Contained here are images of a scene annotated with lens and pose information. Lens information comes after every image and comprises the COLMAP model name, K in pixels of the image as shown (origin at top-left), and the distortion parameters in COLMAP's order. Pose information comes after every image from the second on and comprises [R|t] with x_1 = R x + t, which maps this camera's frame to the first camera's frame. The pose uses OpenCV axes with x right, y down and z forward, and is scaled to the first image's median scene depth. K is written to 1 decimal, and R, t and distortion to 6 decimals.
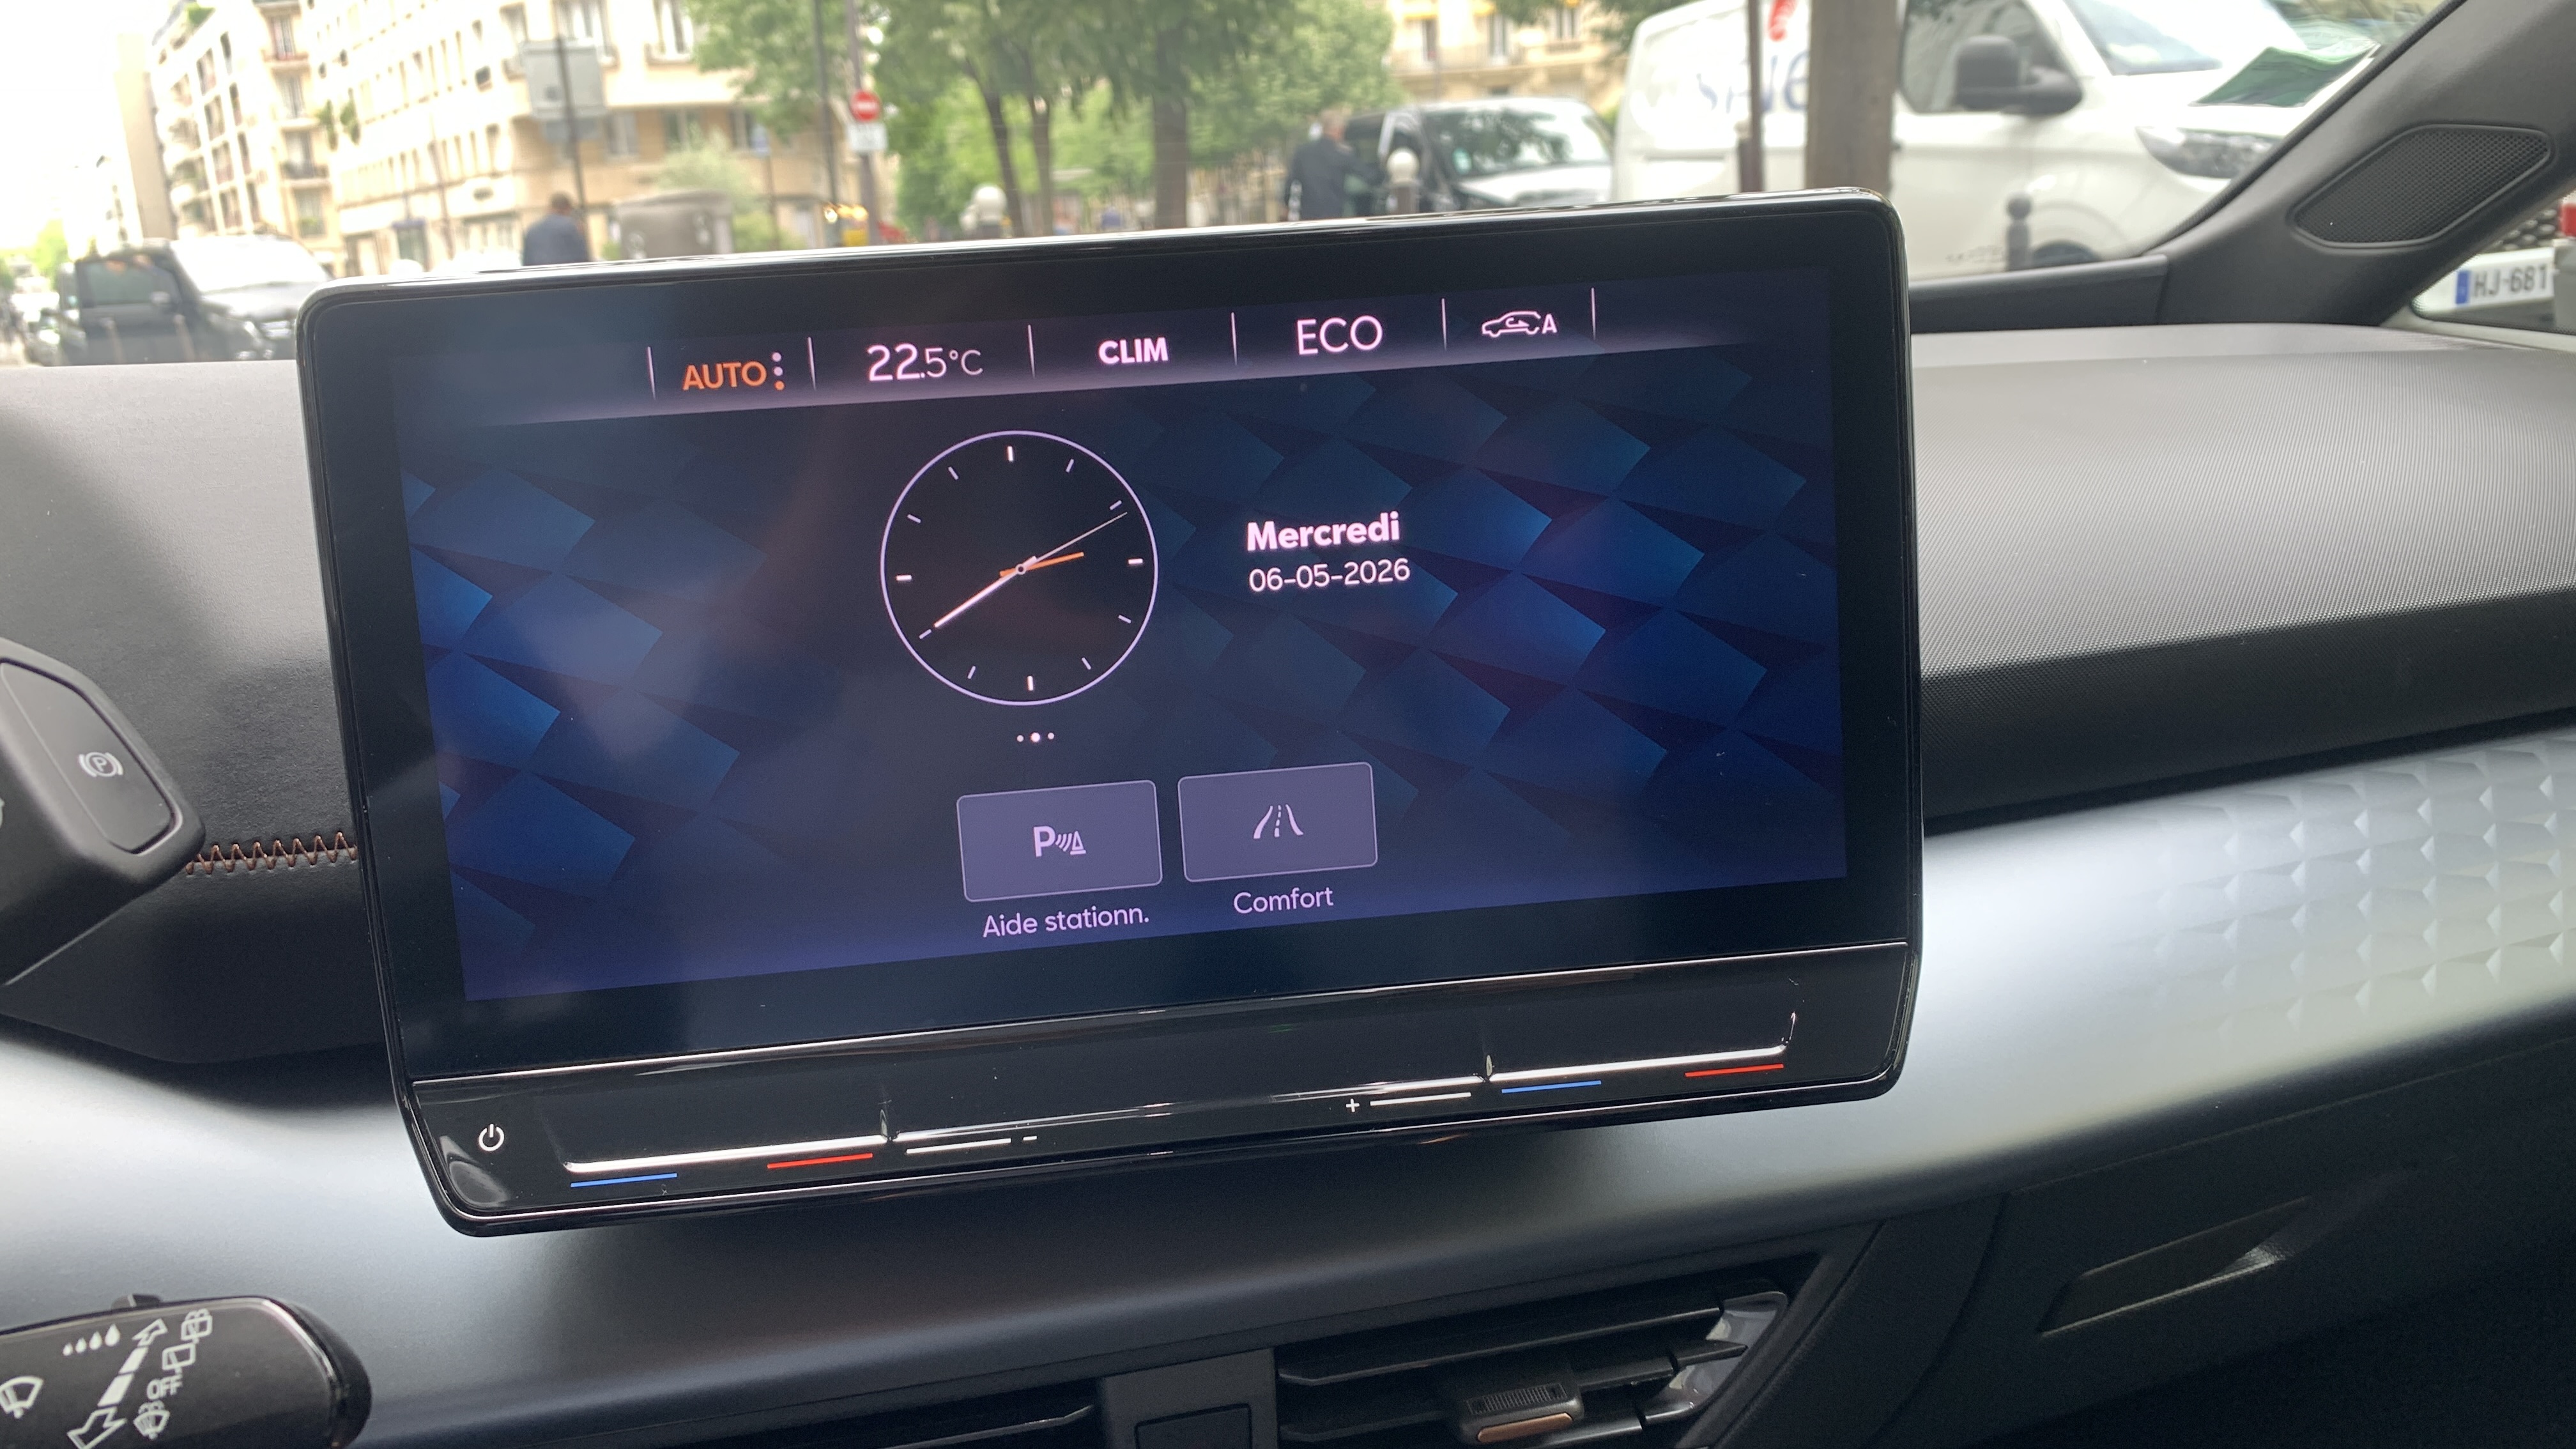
lens RADIAL K [[2050.6, 0, 1283.7], [0, 2050.6, 698.9], [0, 0, 1]] dist [0.128491, -0.181494]
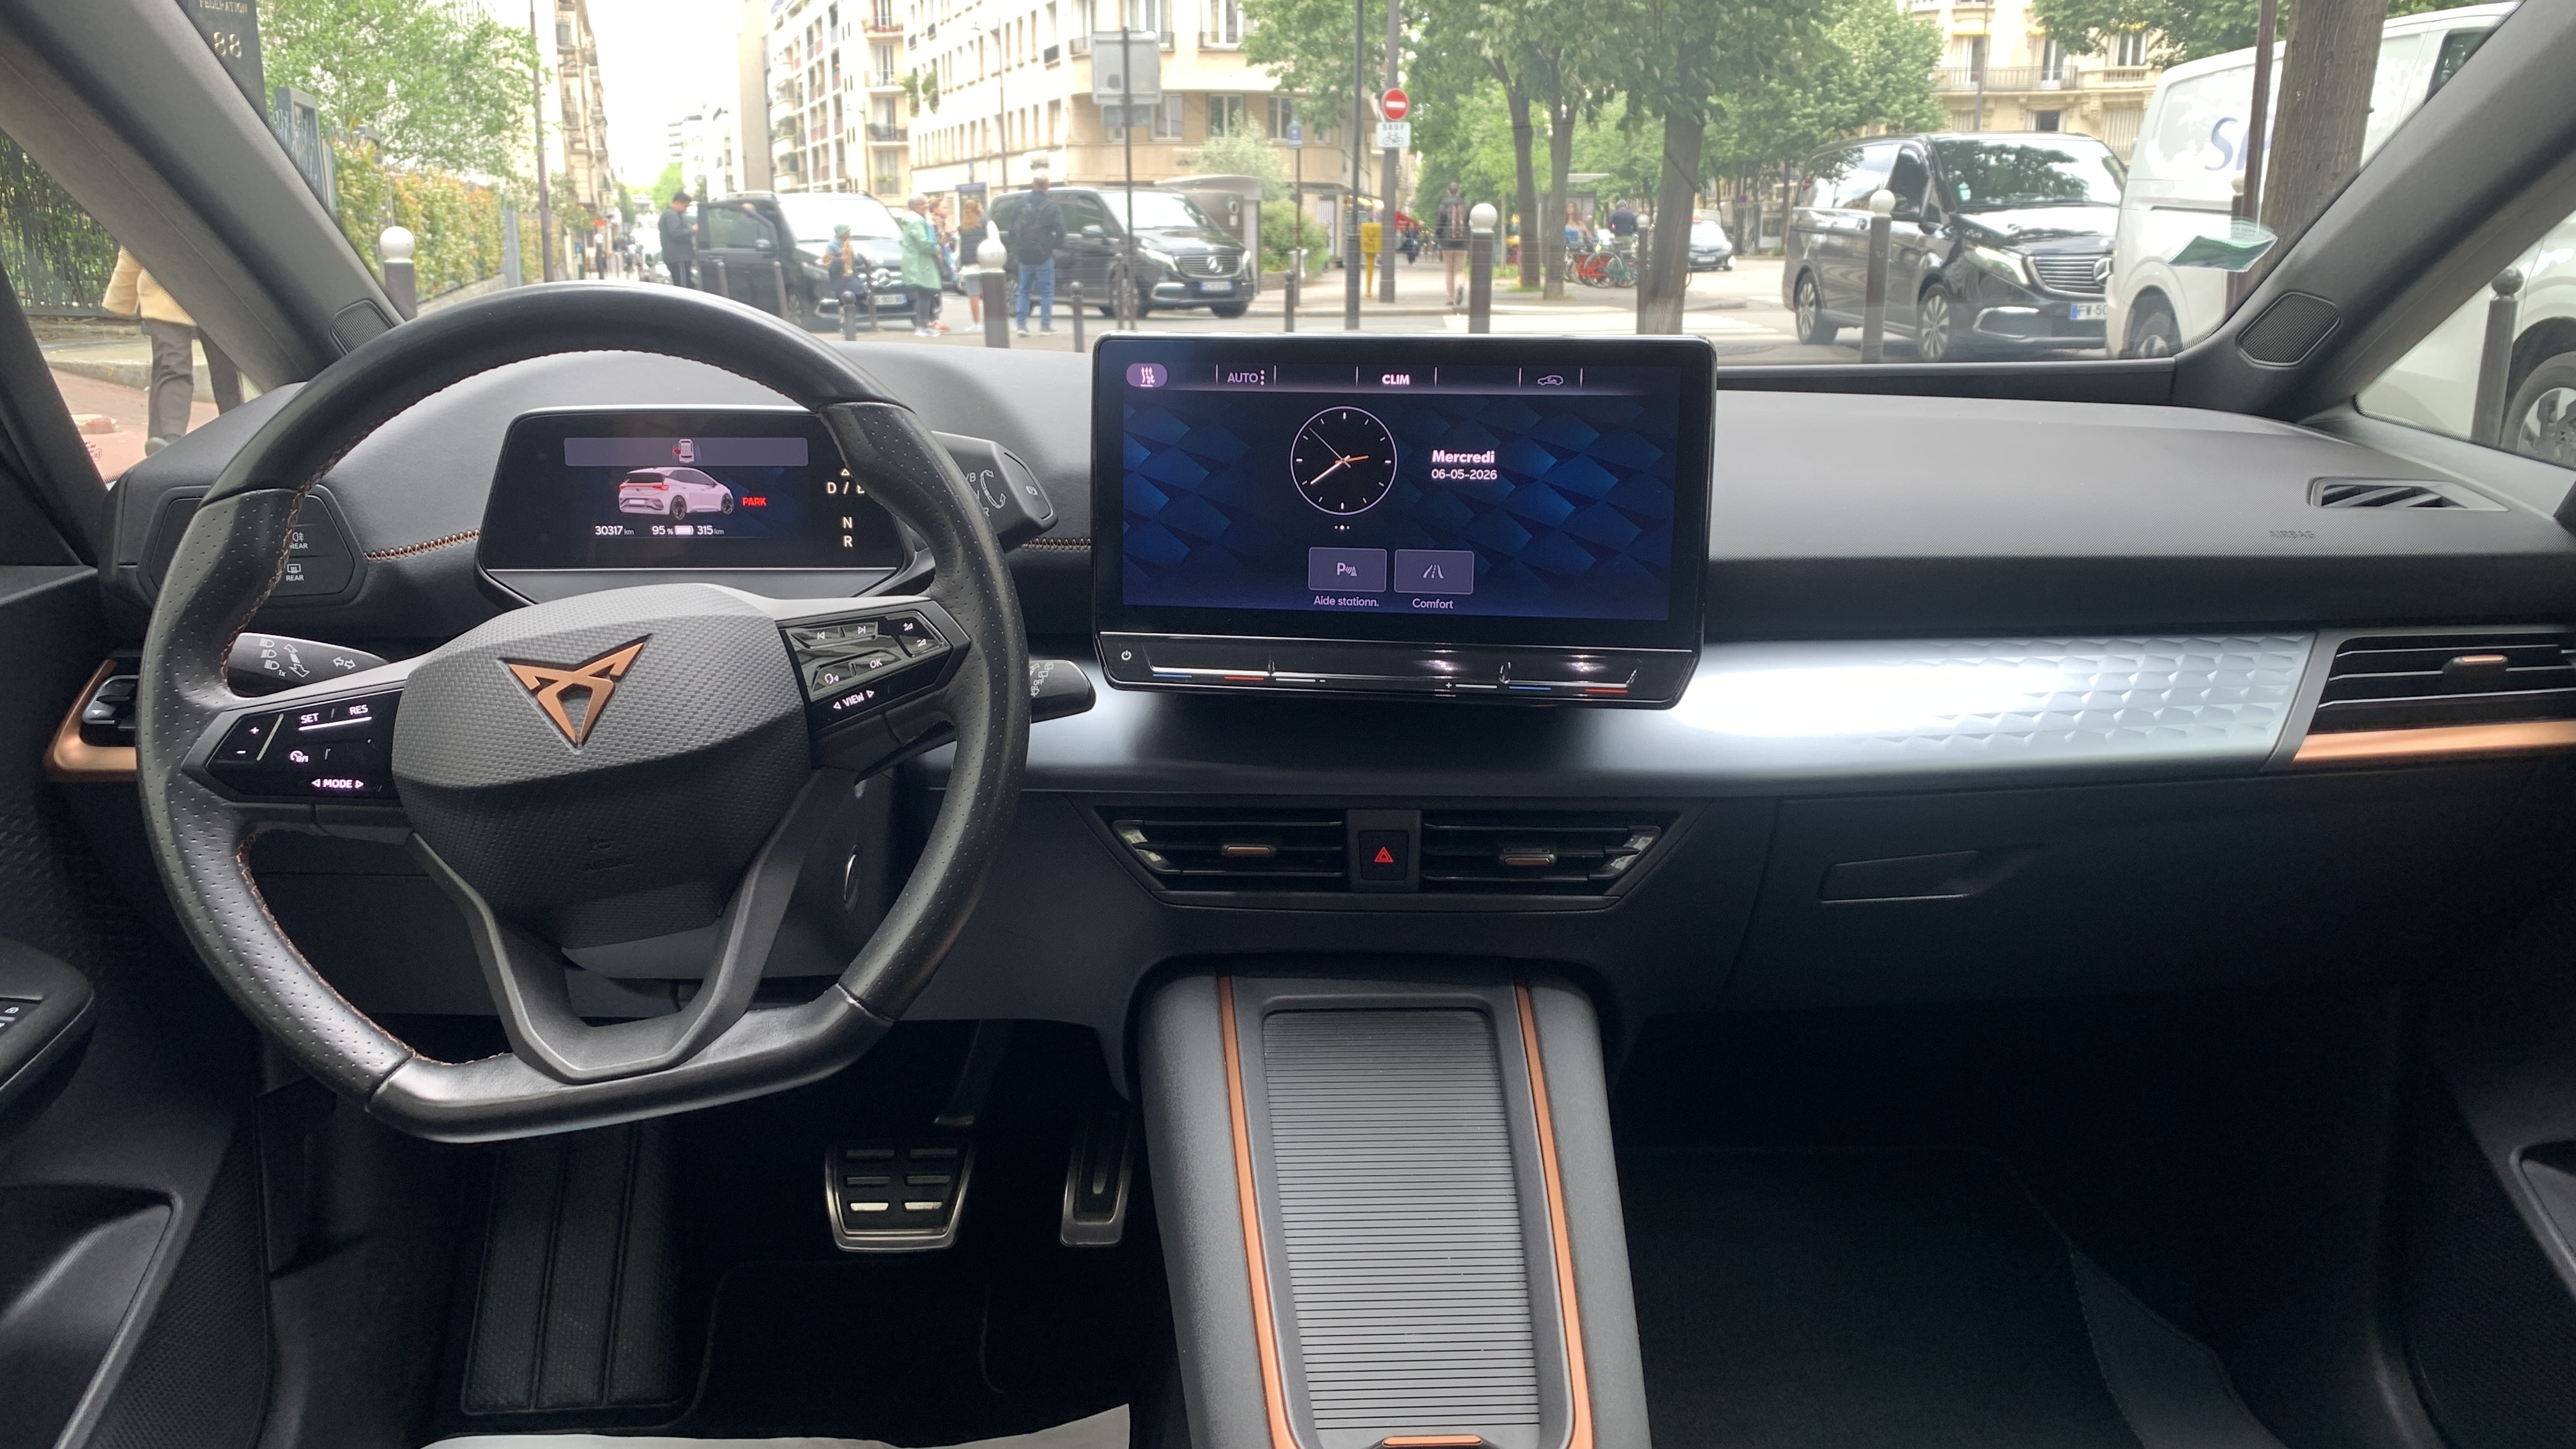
lens RADIAL K [[2025.3, 0, 1276.5], [0, 2025.3, 701.4], [0, 0, 1]] dist [0.138300, -0.235327]
pose [[0.966649, 0.114310, -0.229180, 0.402217], [-0.113006, 0.993415, 0.018853, 0.194999], [0.229826, 0.007675, 0.973201, -1.470394]]
